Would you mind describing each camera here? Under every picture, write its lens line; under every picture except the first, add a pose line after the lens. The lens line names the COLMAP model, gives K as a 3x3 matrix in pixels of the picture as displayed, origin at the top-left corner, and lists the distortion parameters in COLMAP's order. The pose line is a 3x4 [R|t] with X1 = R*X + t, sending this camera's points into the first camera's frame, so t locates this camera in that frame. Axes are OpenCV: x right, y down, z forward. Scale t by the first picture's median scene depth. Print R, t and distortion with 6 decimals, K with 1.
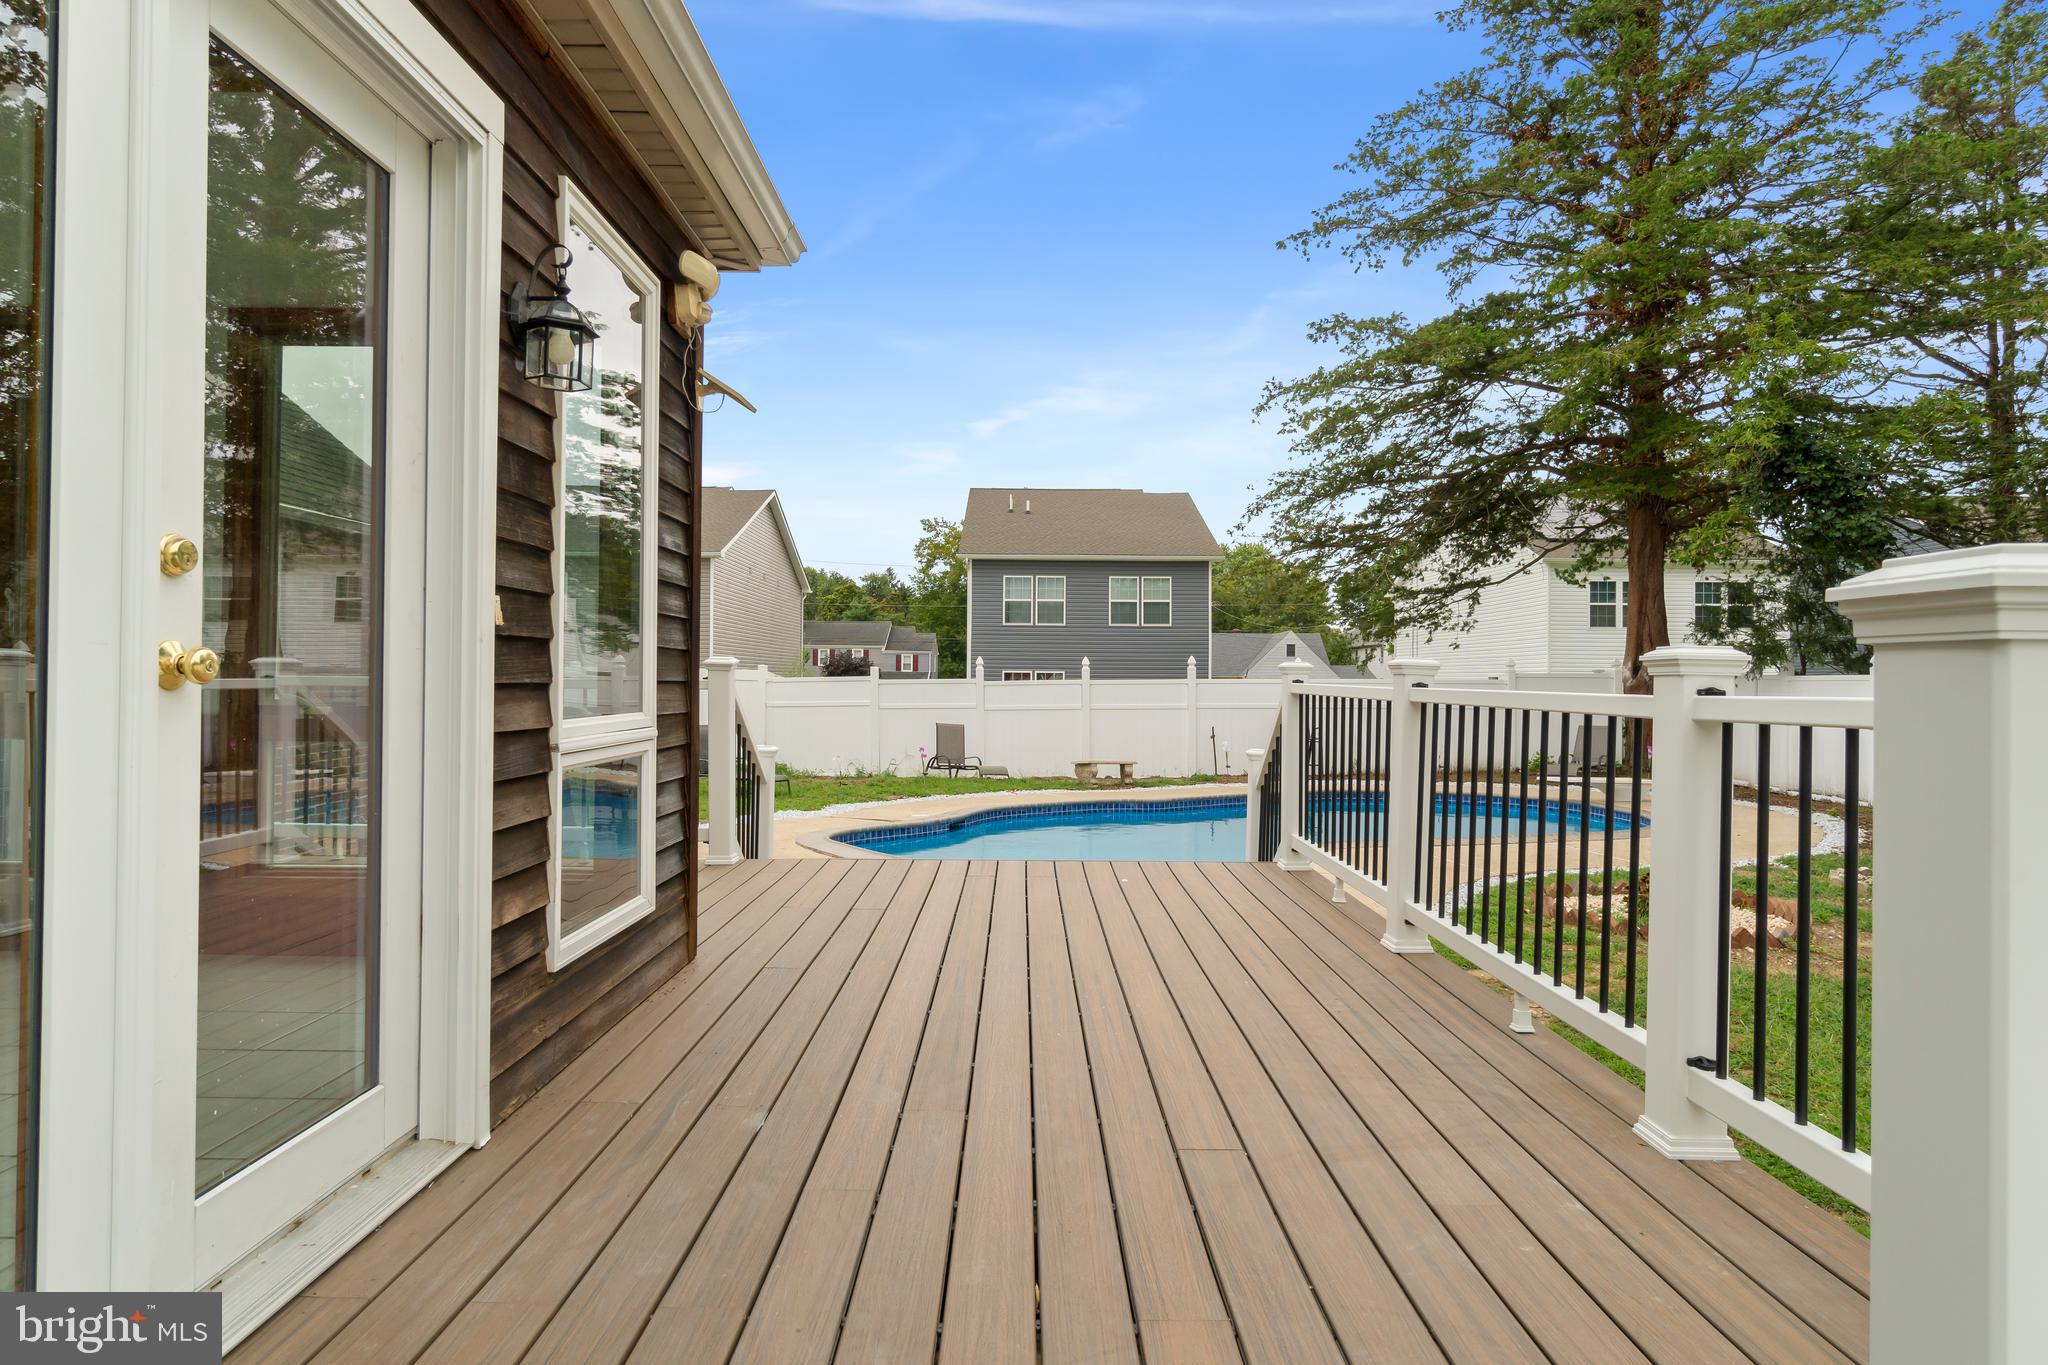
lens RADIAL K [[1136.2, 0, 1022.4], [0, 1136.2, 680.3], [0, 0, 1]] dist [0.012375, -0.001163]
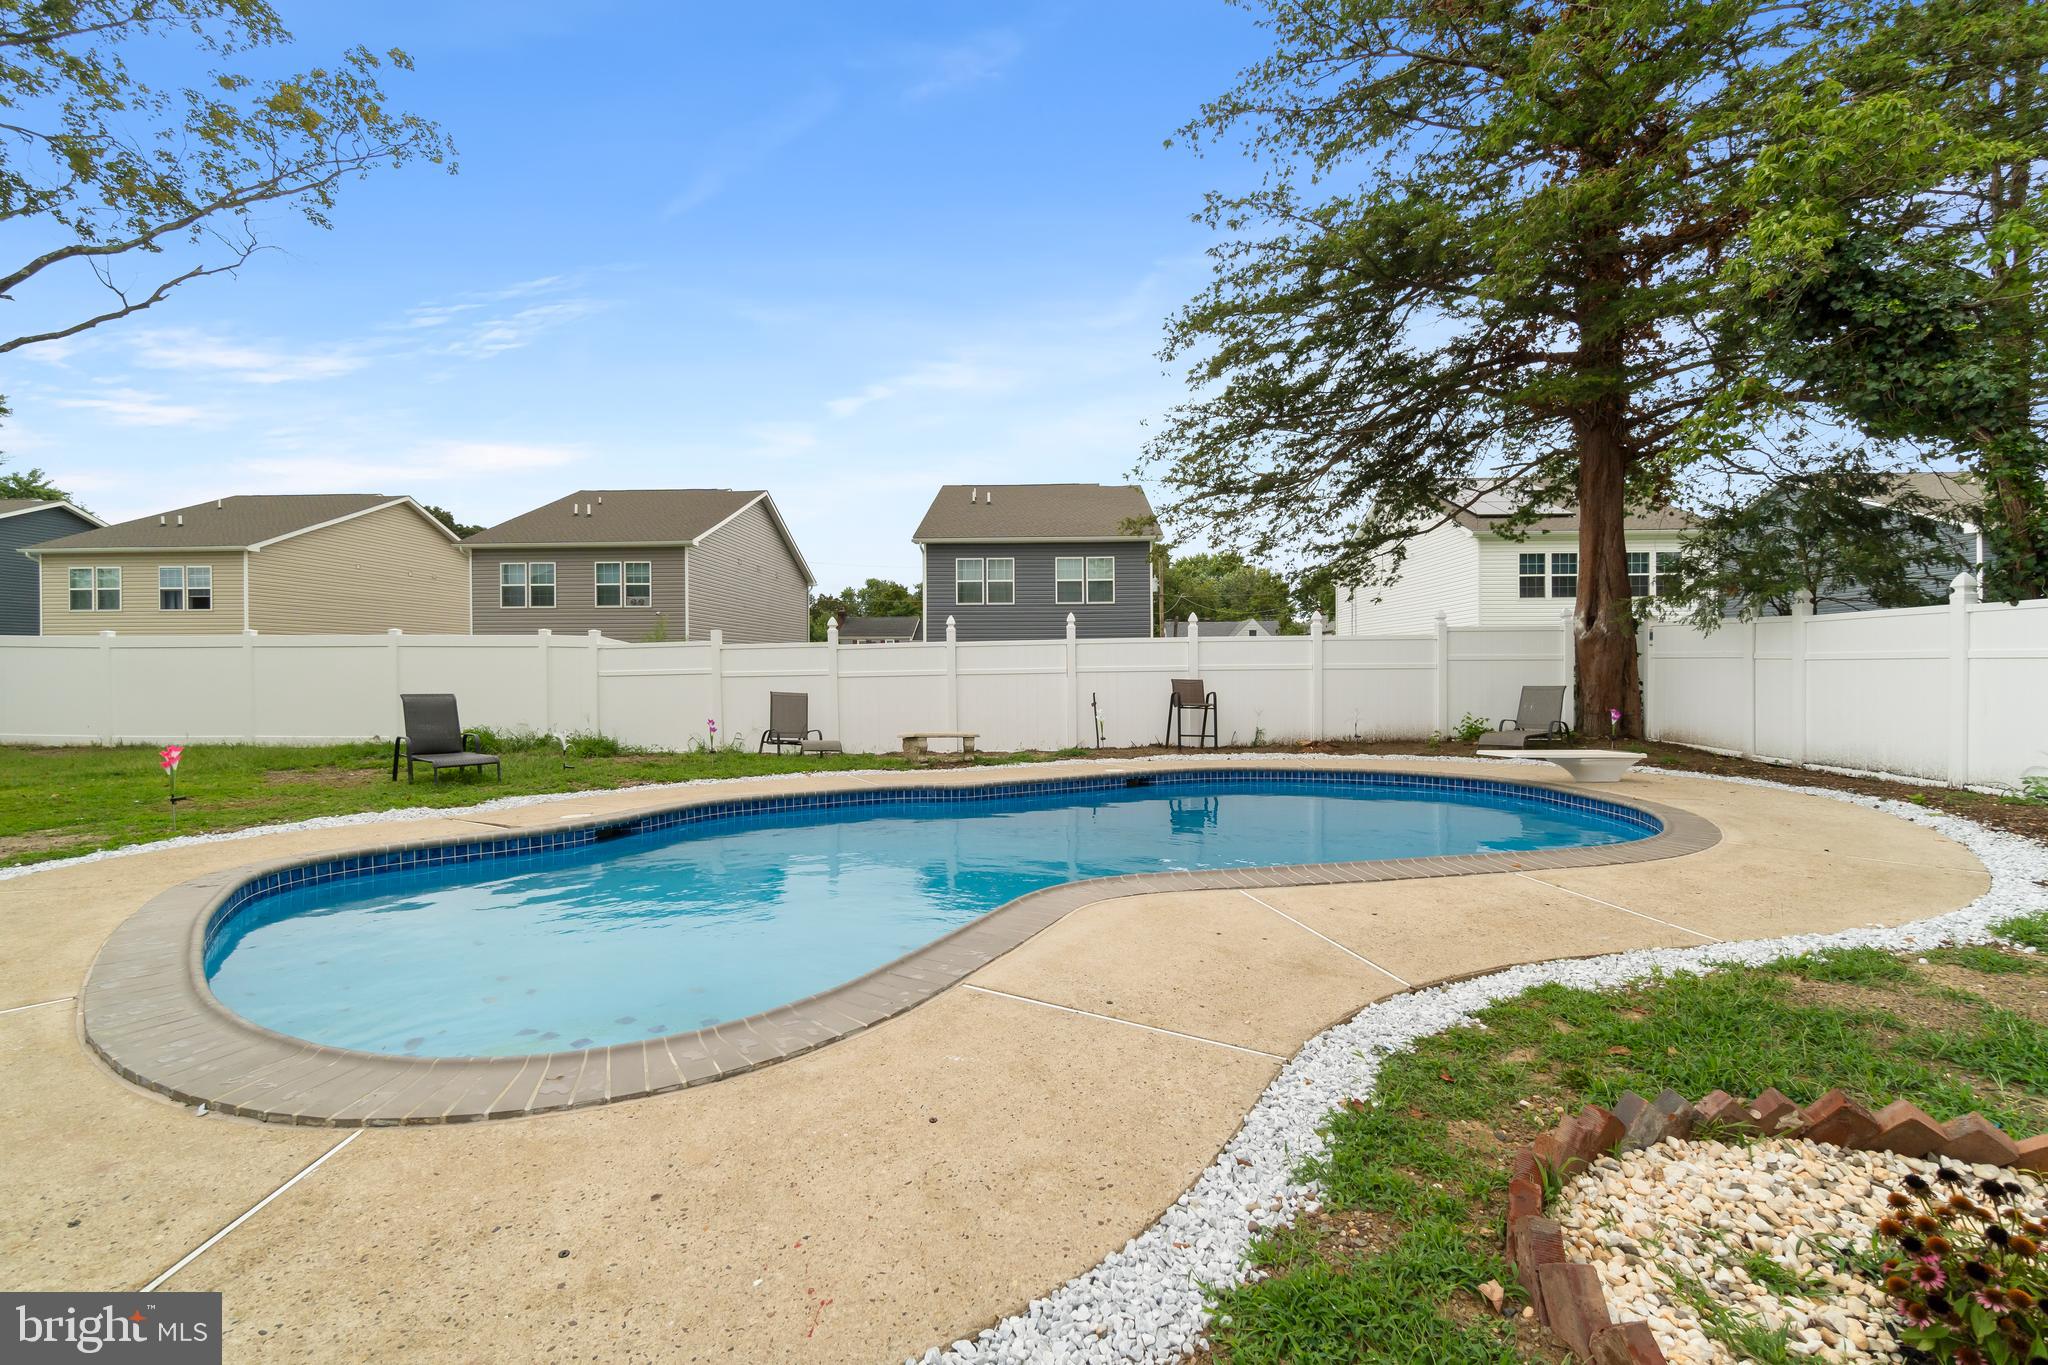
lens RADIAL K [[885.6, 0, 1015.1], [0, 885.6, 677.9], [0, 0, 1]] dist [-0.001066, 0.000273]
pose [[0.998813, -0.011420, -0.047346, 0.125743], [0.011963, 0.999866, 0.011200, 0.018764], [0.047212, -0.011753, 0.998816, 0.284821]]
